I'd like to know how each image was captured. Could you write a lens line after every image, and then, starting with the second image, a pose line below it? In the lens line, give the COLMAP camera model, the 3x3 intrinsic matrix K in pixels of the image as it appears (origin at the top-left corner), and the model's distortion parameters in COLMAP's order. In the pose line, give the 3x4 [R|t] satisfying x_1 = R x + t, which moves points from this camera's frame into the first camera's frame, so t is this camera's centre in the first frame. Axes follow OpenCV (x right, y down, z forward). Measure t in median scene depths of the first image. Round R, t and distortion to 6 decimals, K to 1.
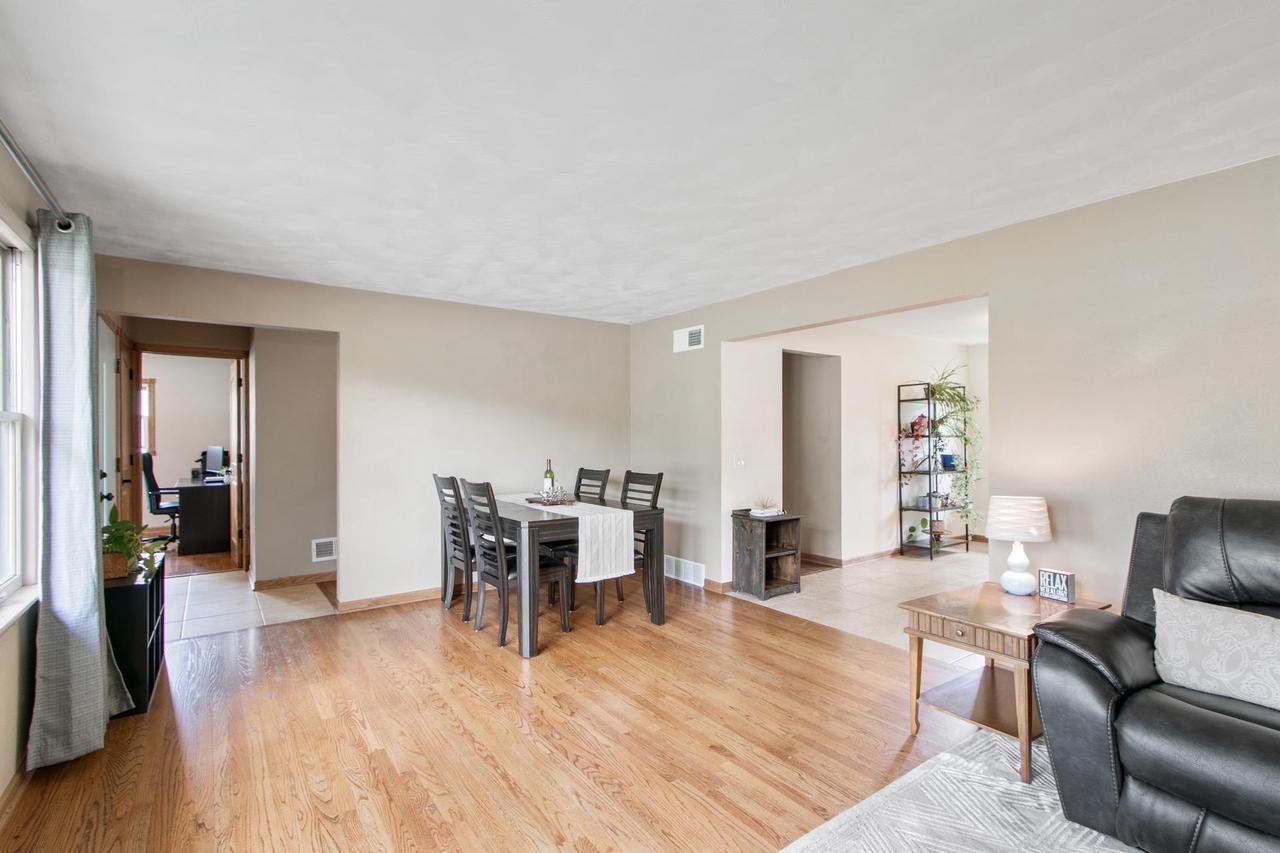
lens RADIAL K [[588.6, 0, 636.2], [0, 588.6, 429.0], [0, 0, 1]] dist [0.001956, 0.000063]
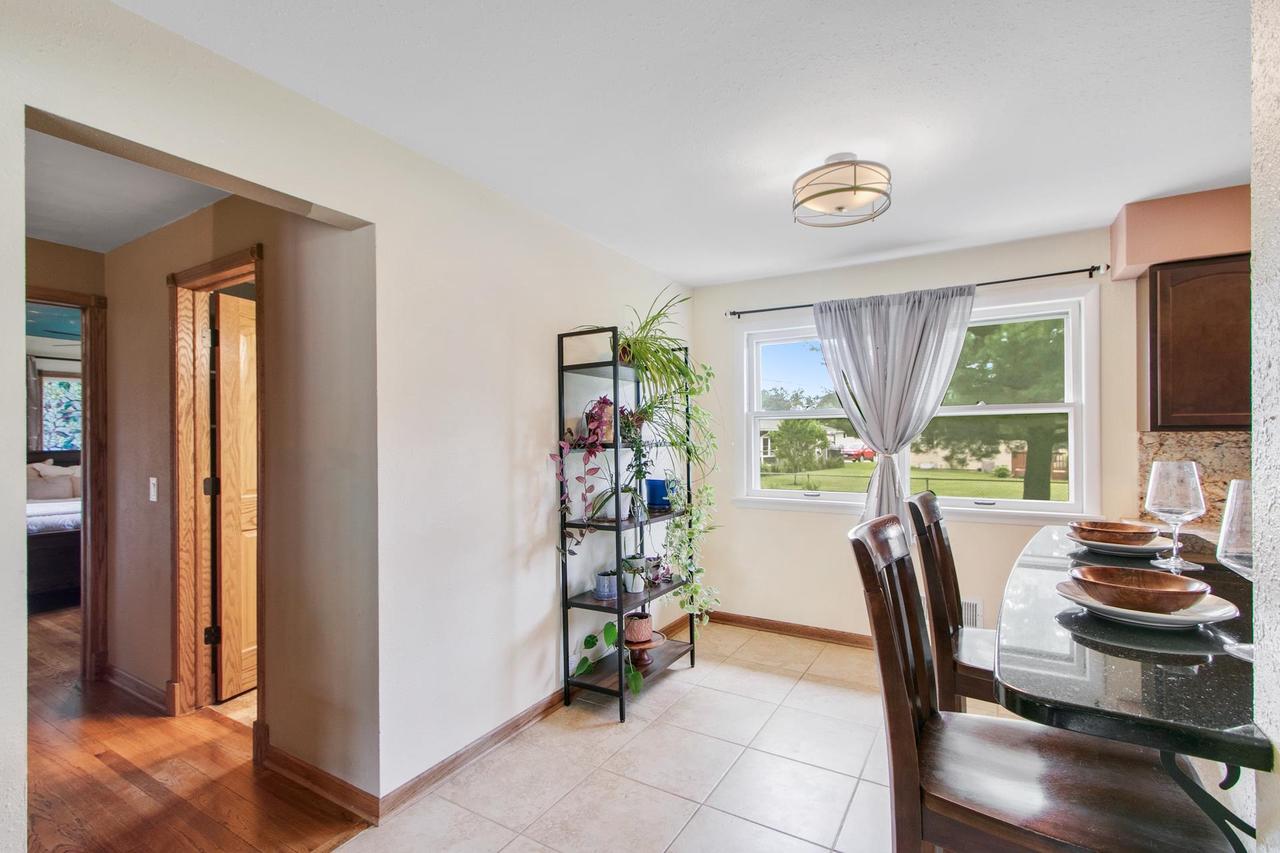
lens RADIAL K [[588.6, 0, 639.7], [0, 588.6, 428.8], [0, 0, 1]] dist [0.001956, 0.000063]
pose [[0.916966, -0.001742, 0.398961, 0.320917], [0.003148, 0.999991, -0.002870, 0.000520], [-0.398953, 0.003888, 0.916963, 0.556195]]
